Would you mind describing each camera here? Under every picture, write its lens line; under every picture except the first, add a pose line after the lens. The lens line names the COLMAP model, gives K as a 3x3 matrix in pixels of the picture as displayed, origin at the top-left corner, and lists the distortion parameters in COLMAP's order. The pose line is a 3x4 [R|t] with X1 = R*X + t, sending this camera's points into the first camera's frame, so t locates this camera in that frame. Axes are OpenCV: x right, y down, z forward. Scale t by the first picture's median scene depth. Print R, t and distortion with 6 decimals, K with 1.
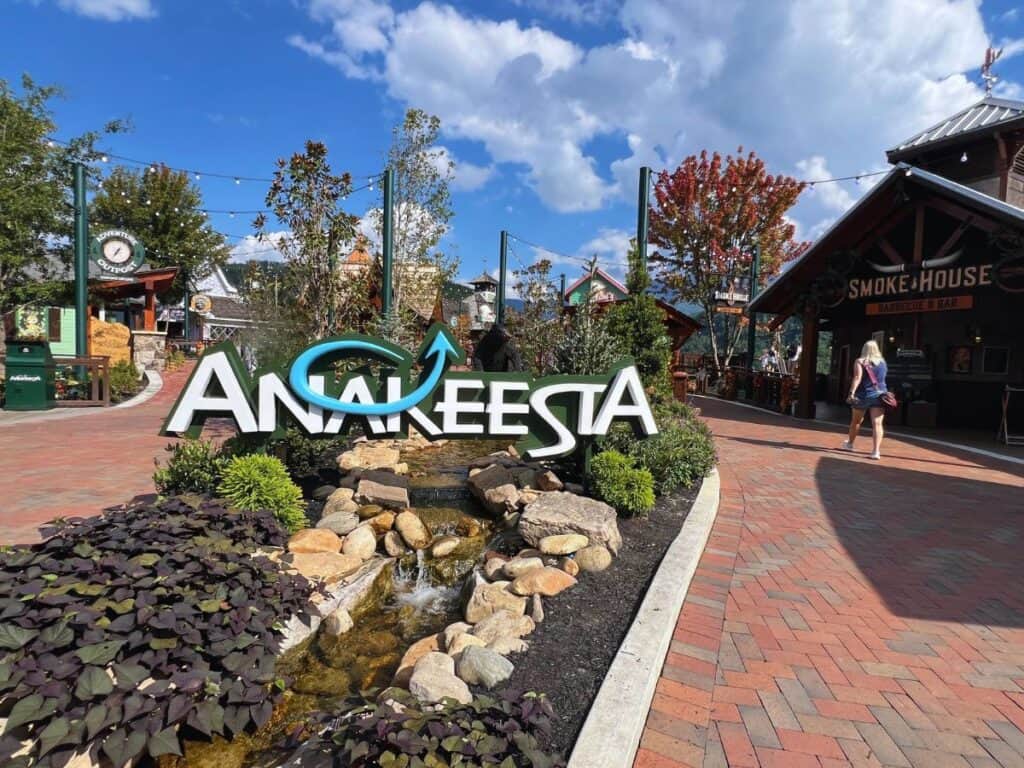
lens RADIAL K [[923.9, 0, 511.9], [0, 923.9, 382.8], [0, 0, 1]] dist [-0.021192, -0.007878]
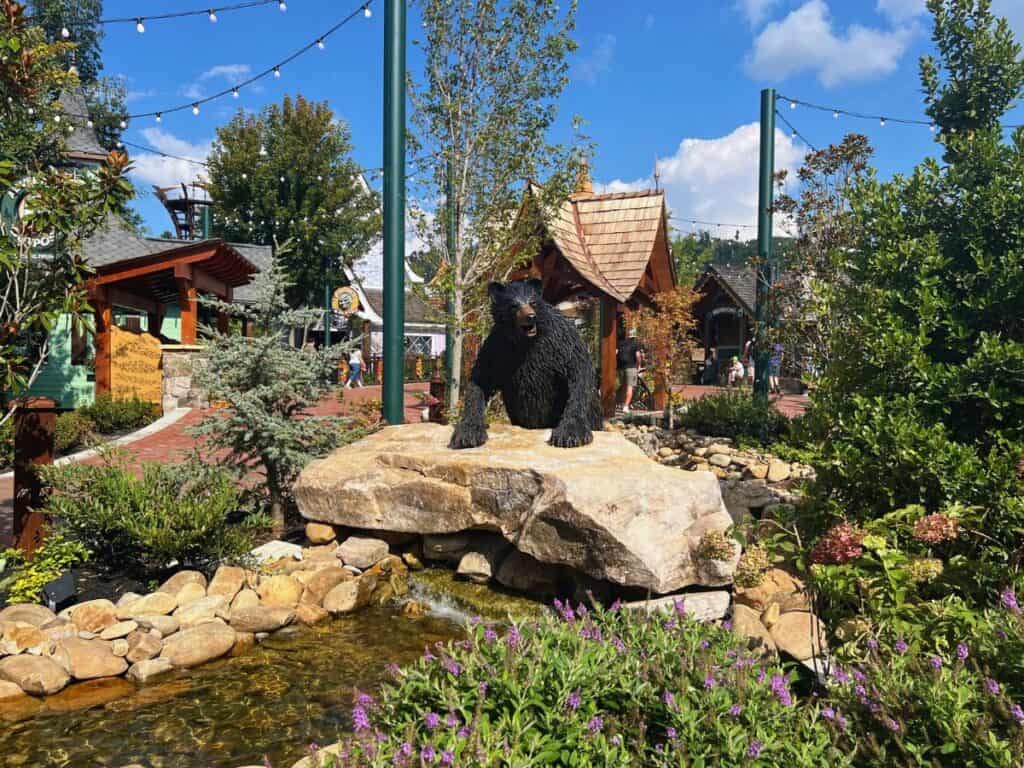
lens RADIAL K [[923.9, 0, 512.3], [0, 923.9, 386.5], [0, 0, 1]] dist [-0.021192, -0.007878]
pose [[0.830460, -0.010162, -0.556985, 0.139524], [0.000547, 0.999848, -0.017425, -0.016453], [0.557077, 0.014166, 0.830340, 0.601563]]
